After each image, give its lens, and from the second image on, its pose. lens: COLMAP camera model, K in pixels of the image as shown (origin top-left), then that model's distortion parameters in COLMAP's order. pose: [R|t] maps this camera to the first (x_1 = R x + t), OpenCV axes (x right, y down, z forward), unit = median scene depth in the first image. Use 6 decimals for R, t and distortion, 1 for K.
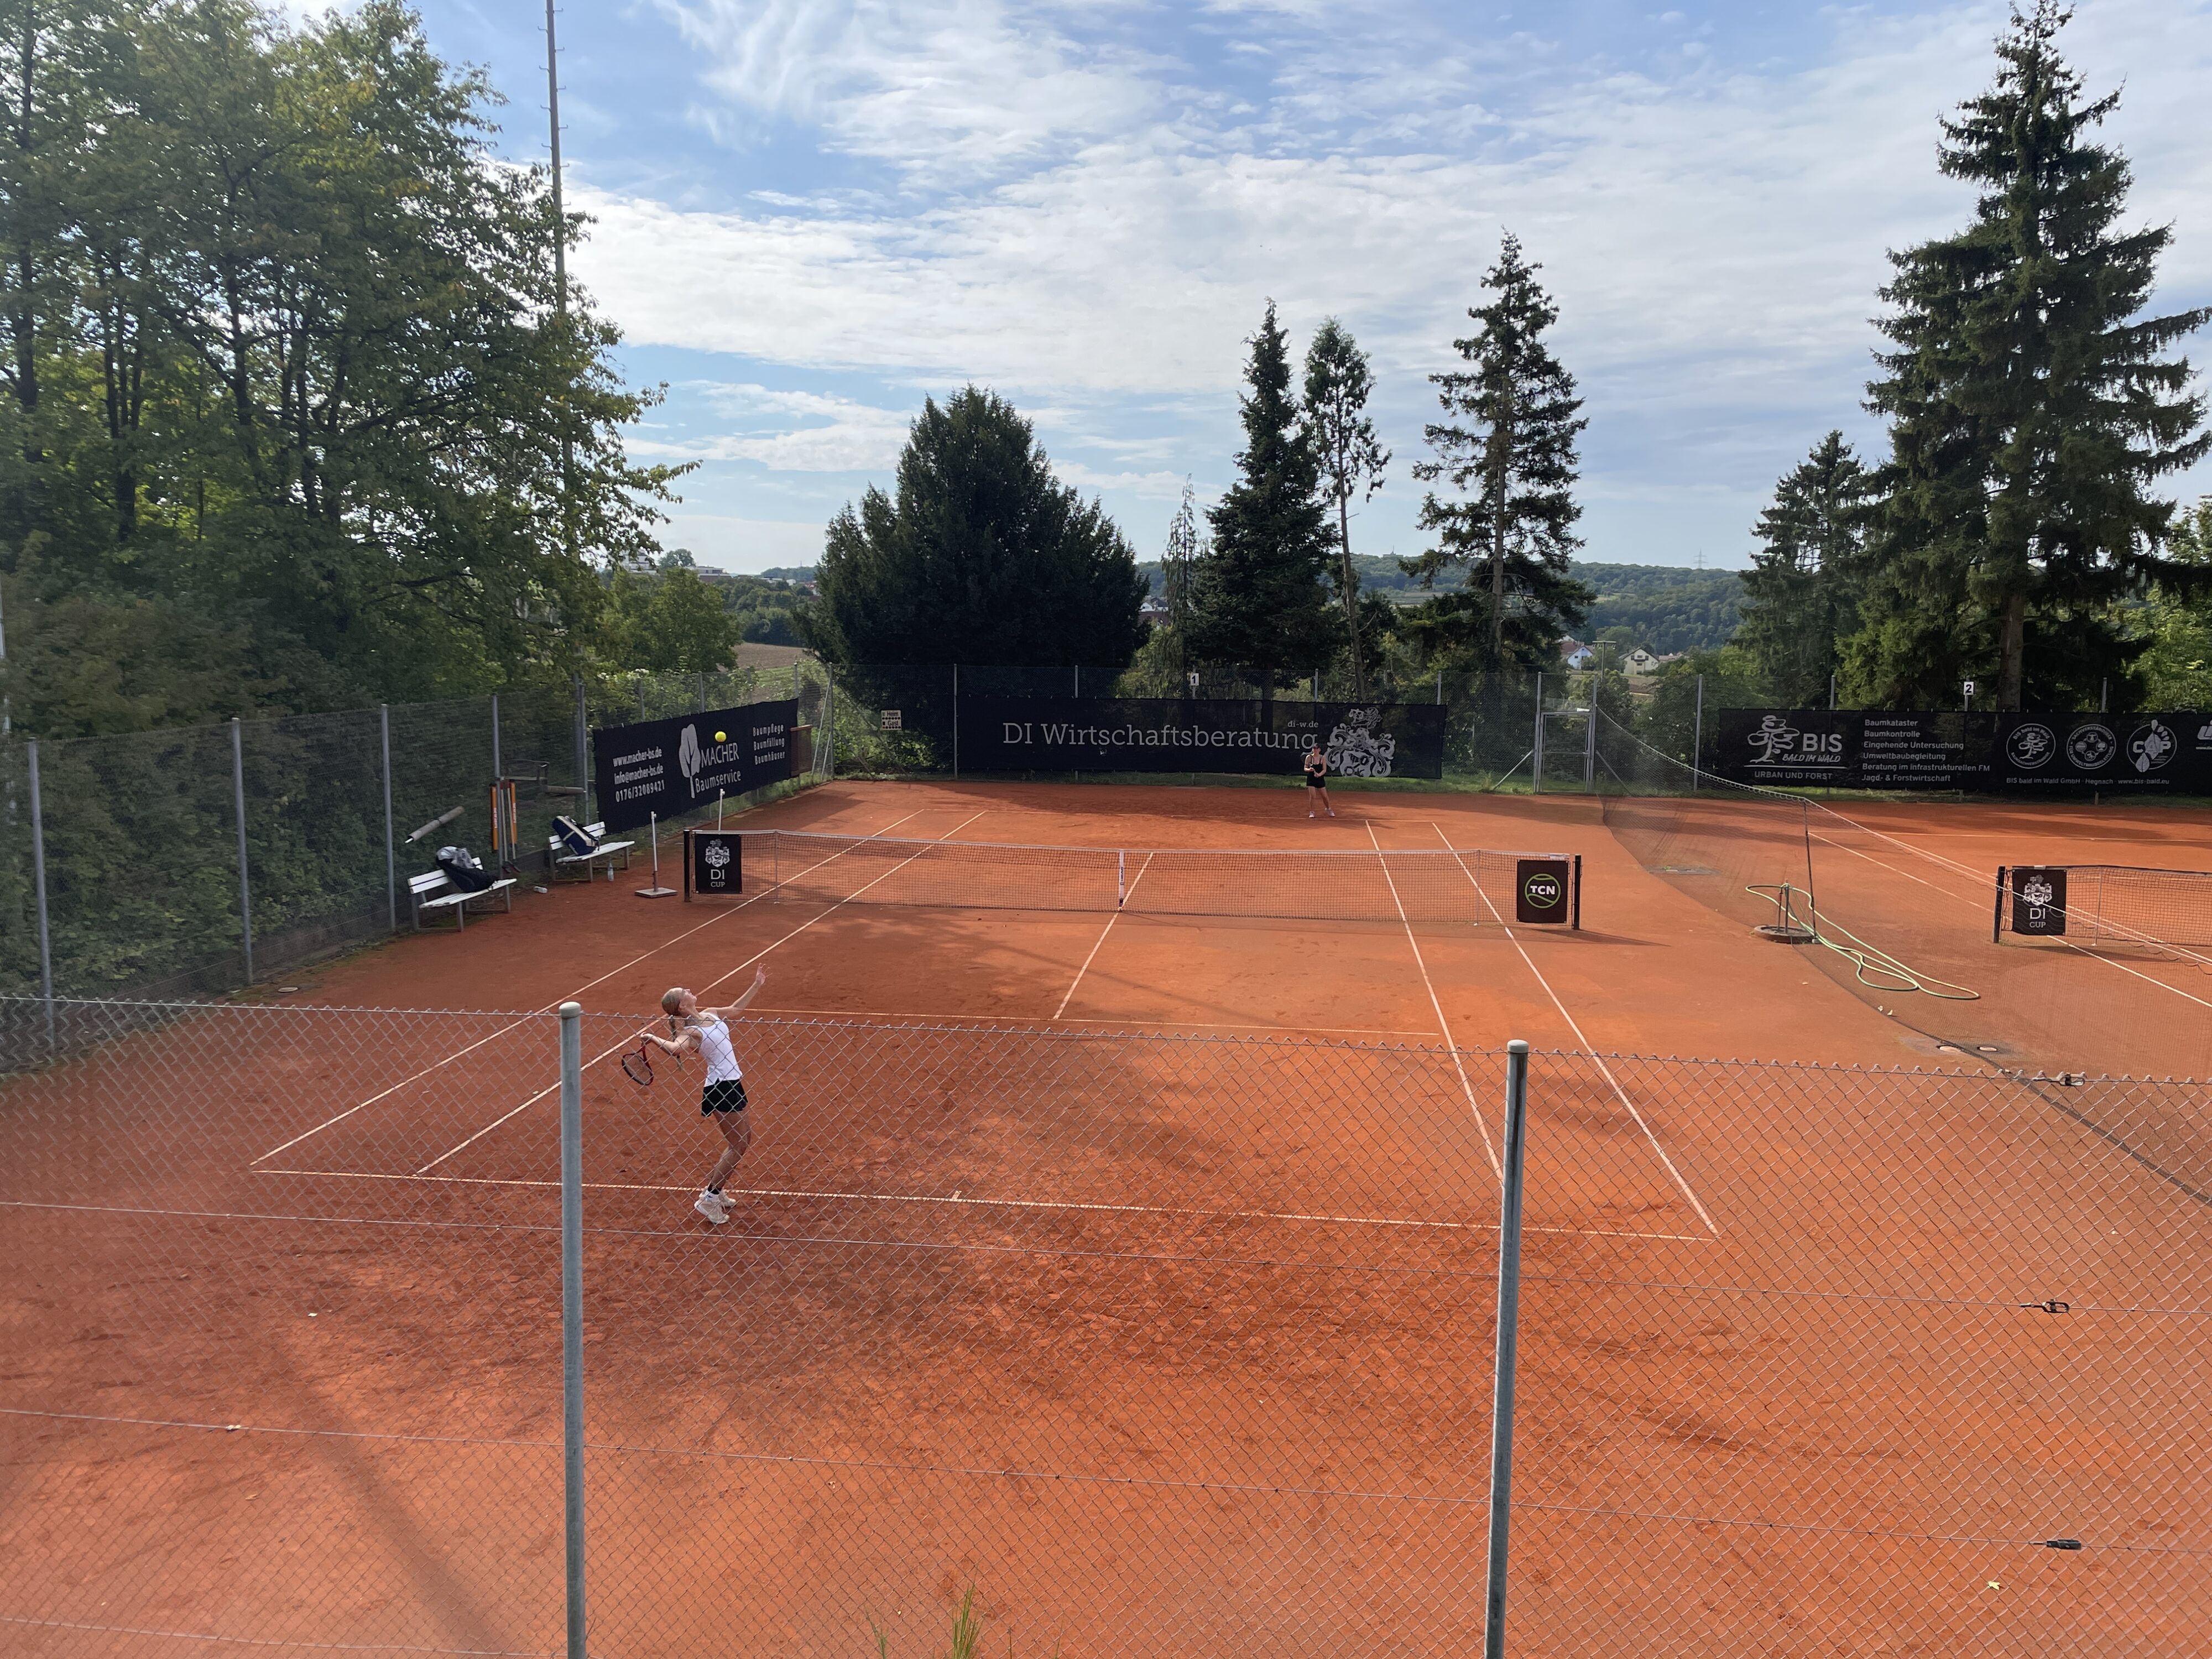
lens RADIAL K [[1662.2, 0, 1092.9], [0, 1662.2, 827.3], [0, 0, 1]] dist [0.012130, -0.013355]
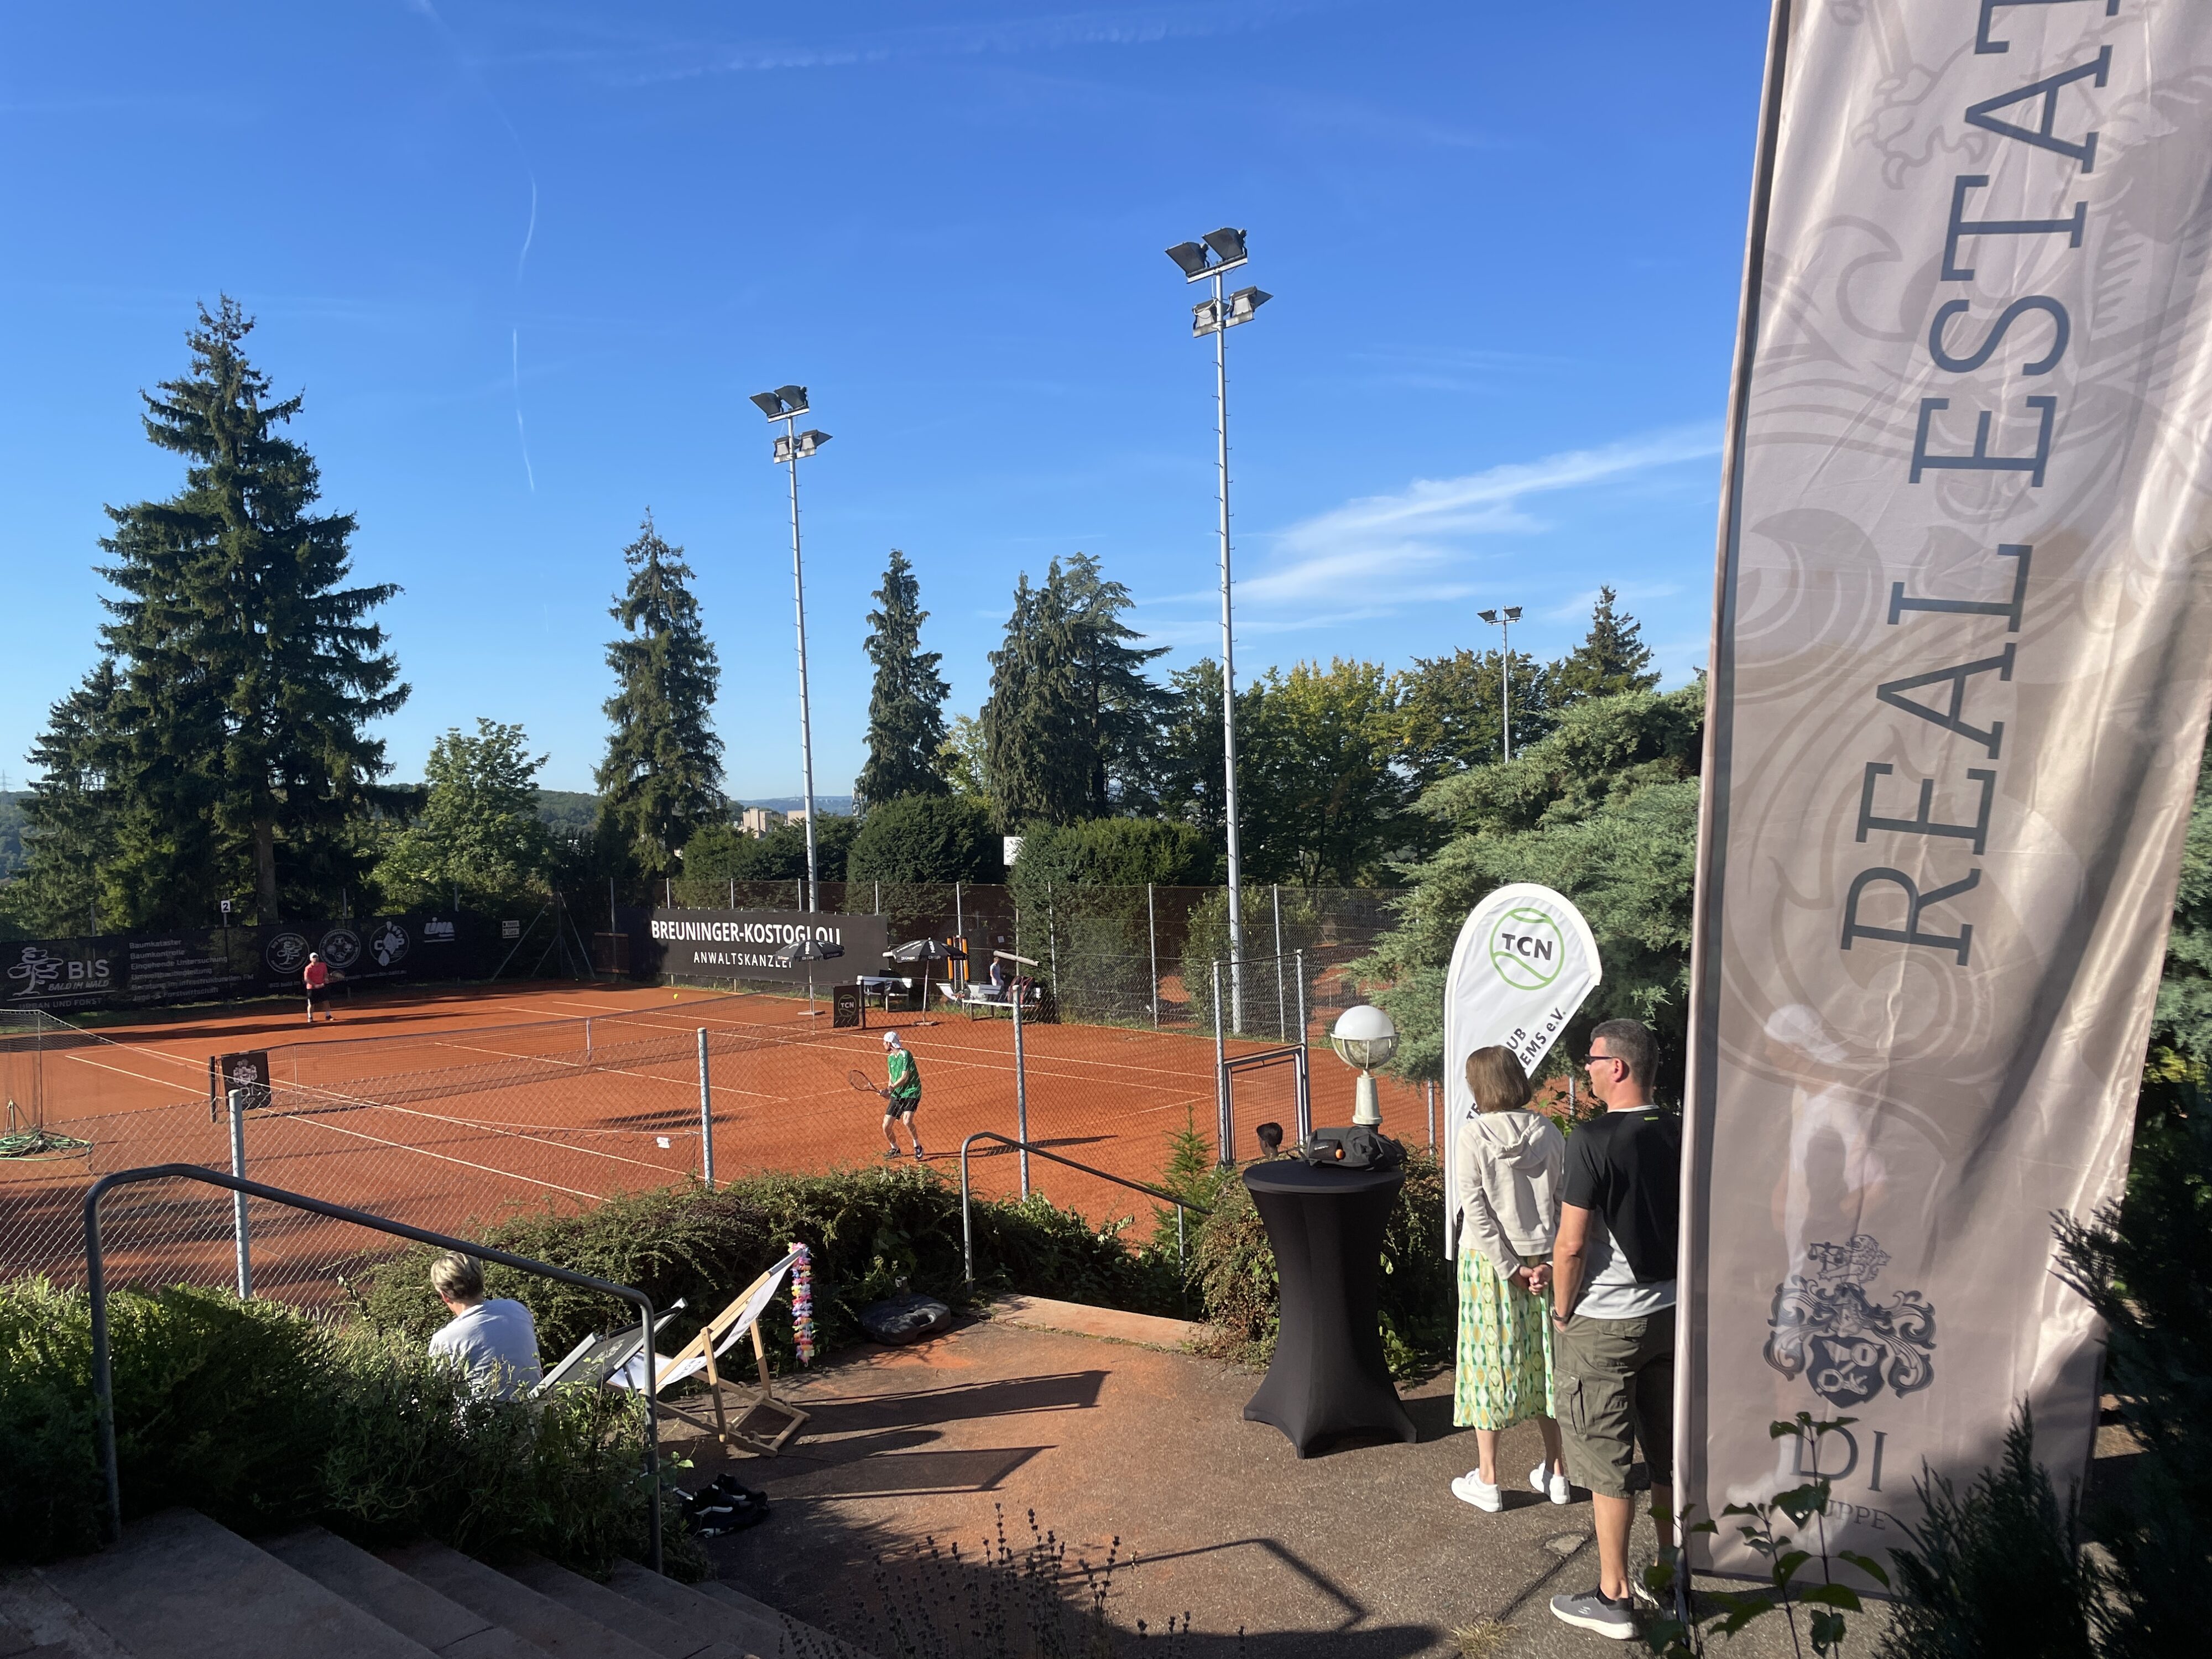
lens RADIAL K [[1662.2, 0, 1115.8], [0, 1662.2, 866.1], [0, 0, 1]] dist [0.012130, -0.013355]
pose [[0.595178, -0.053616, 0.801803, -0.005908], [0.138411, 0.989700, -0.036562, 0.010308], [-0.791584, 0.132740, 0.596469, -0.109657]]
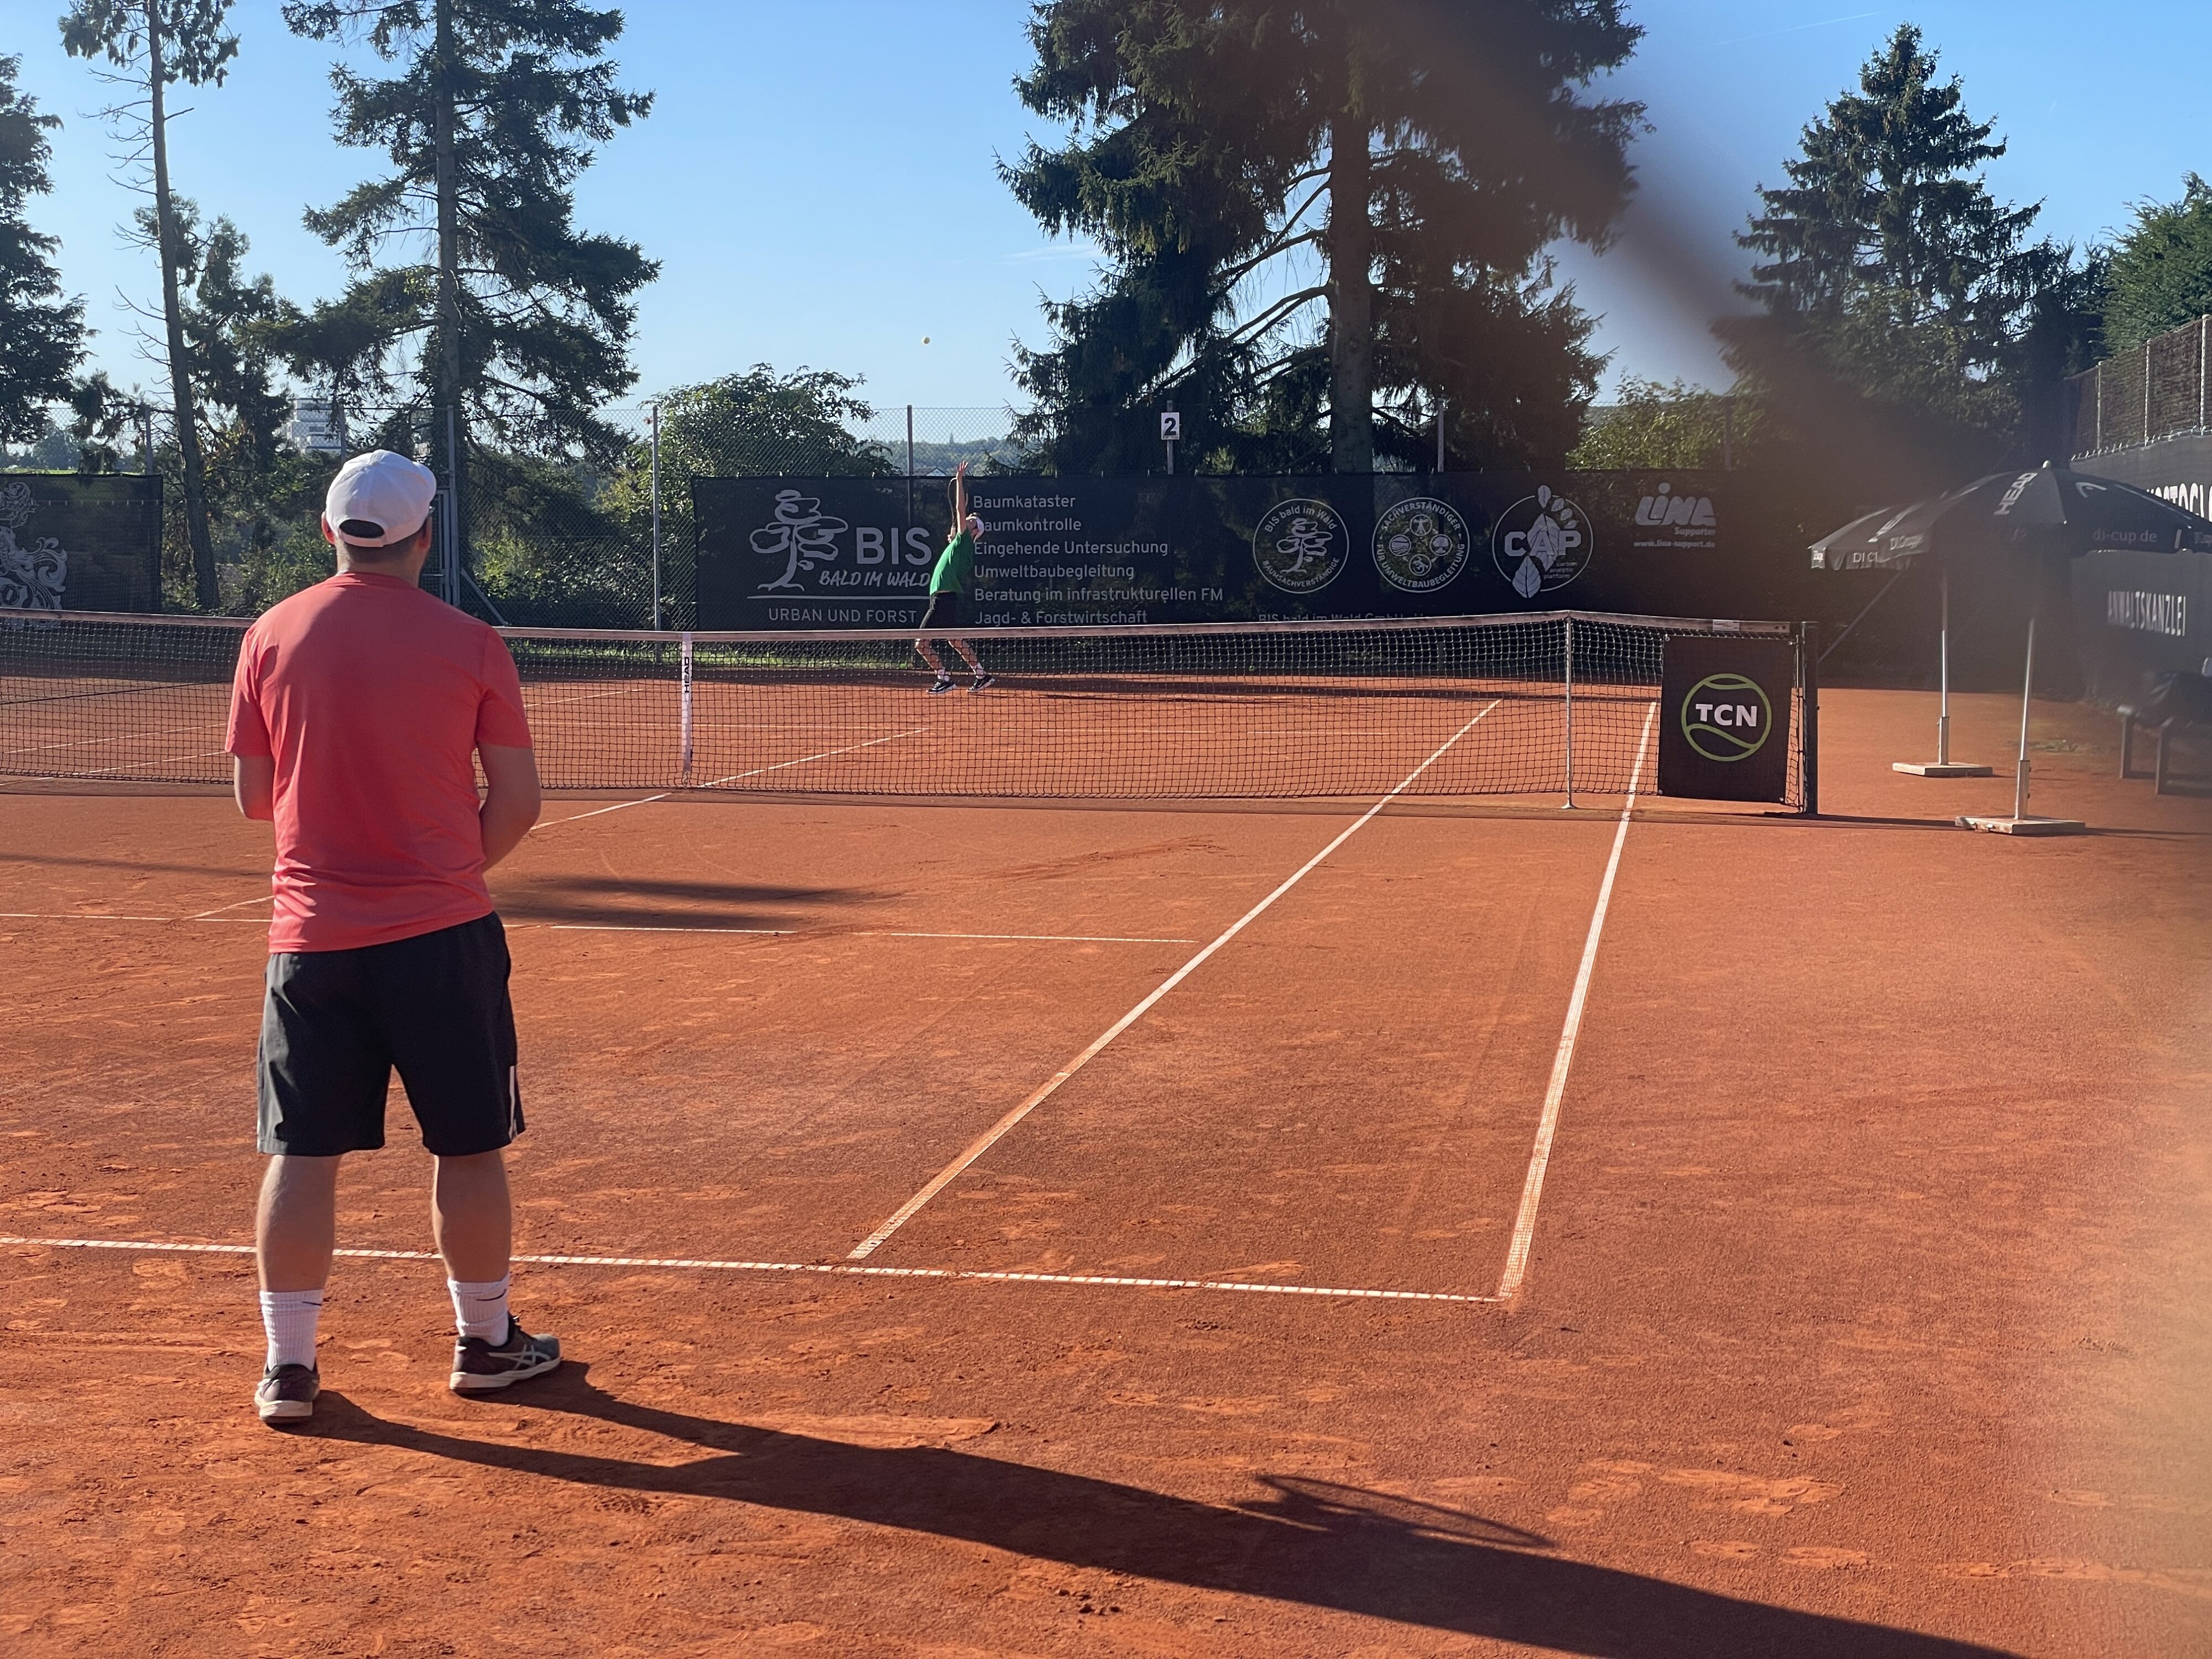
lens RADIAL K [[3304.6, 0, 1107.1], [0, 3304.6, 827.3], [0, 0, 1]] dist [0.071454, 0.000000]
pose [[0.998870, -0.003128, -0.047421, 0.475295], [0.001362, 0.999306, -0.037231, 0.056713], [0.047504, 0.037124, 0.998181, 0.054802]]
